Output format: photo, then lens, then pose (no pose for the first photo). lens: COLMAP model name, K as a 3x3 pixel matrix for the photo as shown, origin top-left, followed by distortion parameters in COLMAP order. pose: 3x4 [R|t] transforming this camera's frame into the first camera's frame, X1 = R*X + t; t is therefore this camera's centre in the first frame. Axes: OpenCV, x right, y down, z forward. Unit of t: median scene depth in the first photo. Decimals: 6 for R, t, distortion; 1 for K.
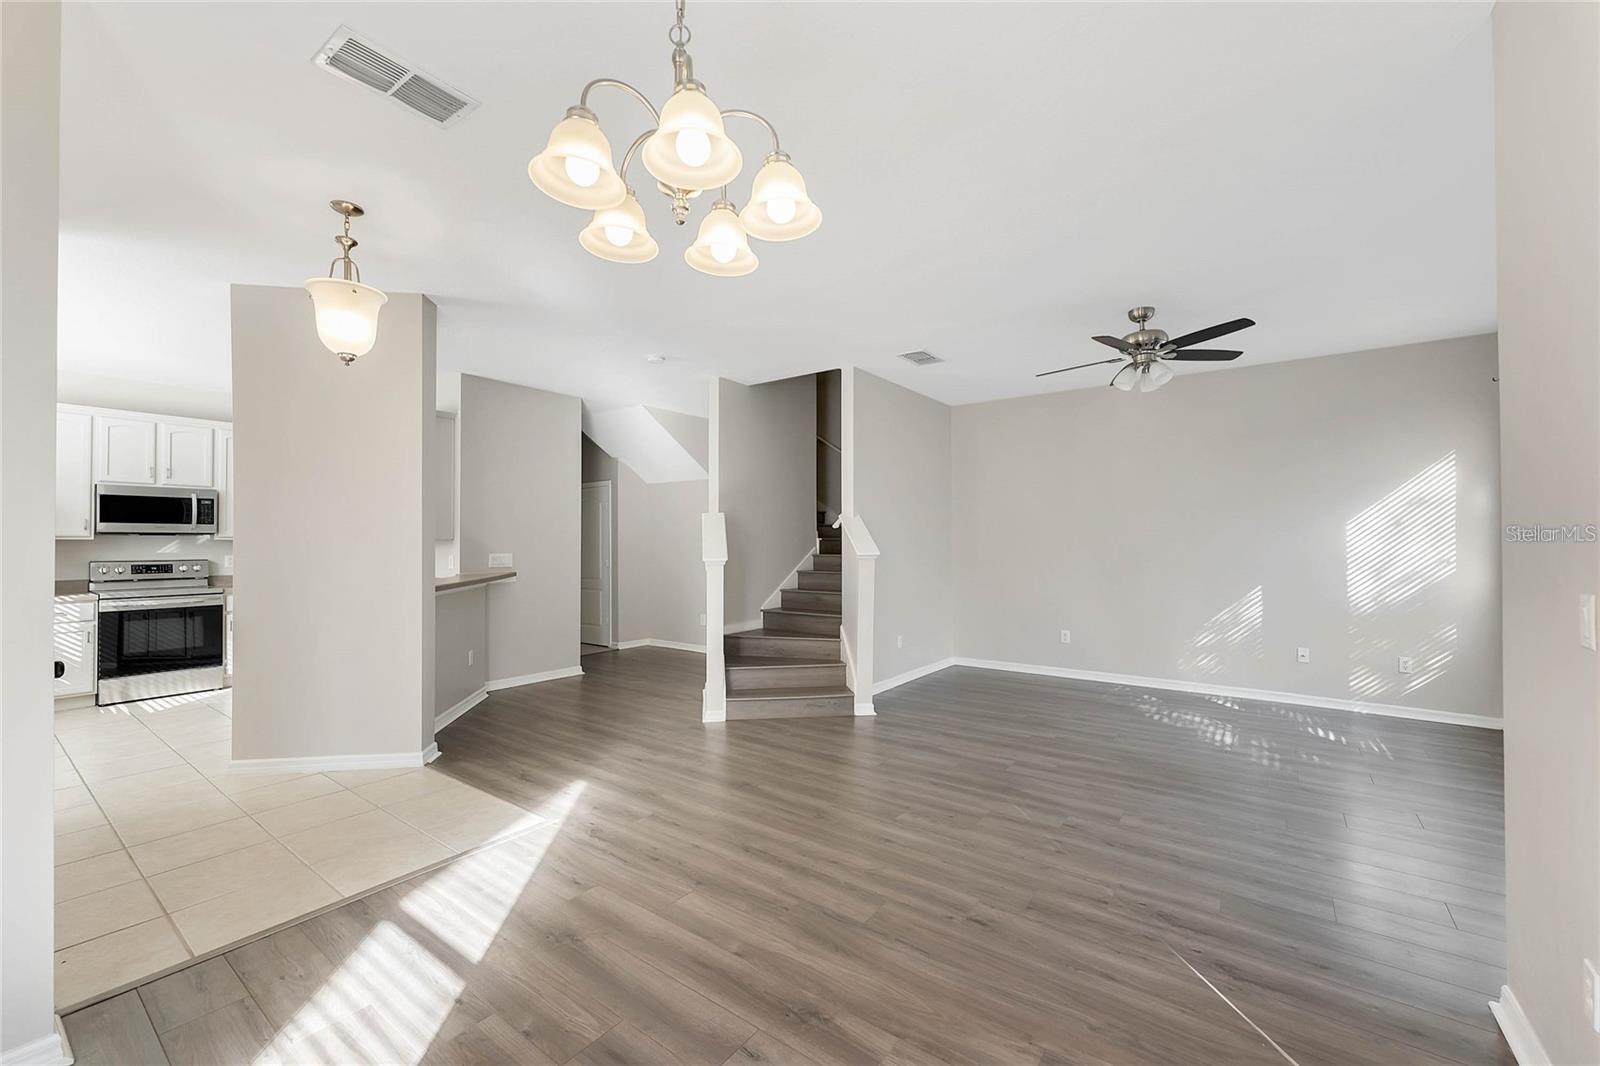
lens RADIAL K [[653.2, 0, 801.3], [0, 653.2, 532.9], [0, 0, 1]] dist [0.014073, 0.000322]
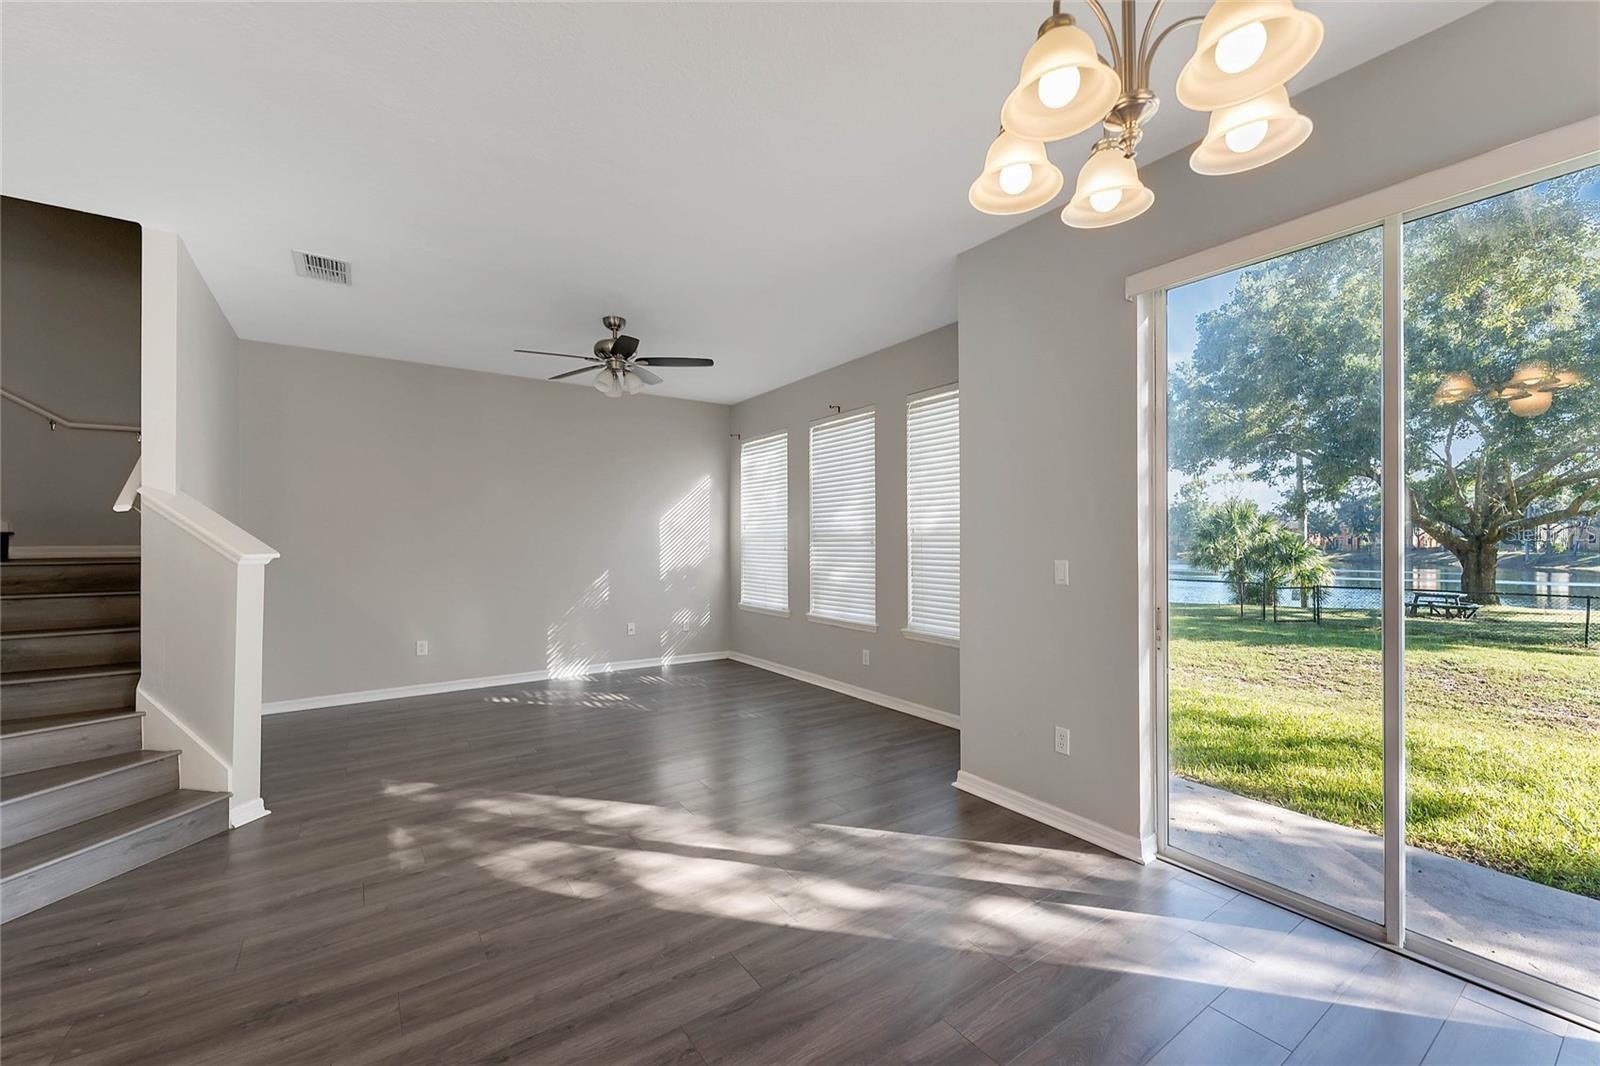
lens RADIAL K [[653.2, 0, 792.8], [0, 653.2, 530.1], [0, 0, 1]] dist [0.014073, 0.000322]
pose [[0.320646, 0.009668, 0.947150, -0.366657], [-0.010454, 0.999923, -0.006668, 0.004981], [-0.947141, -0.007764, 0.320723, 0.363137]]
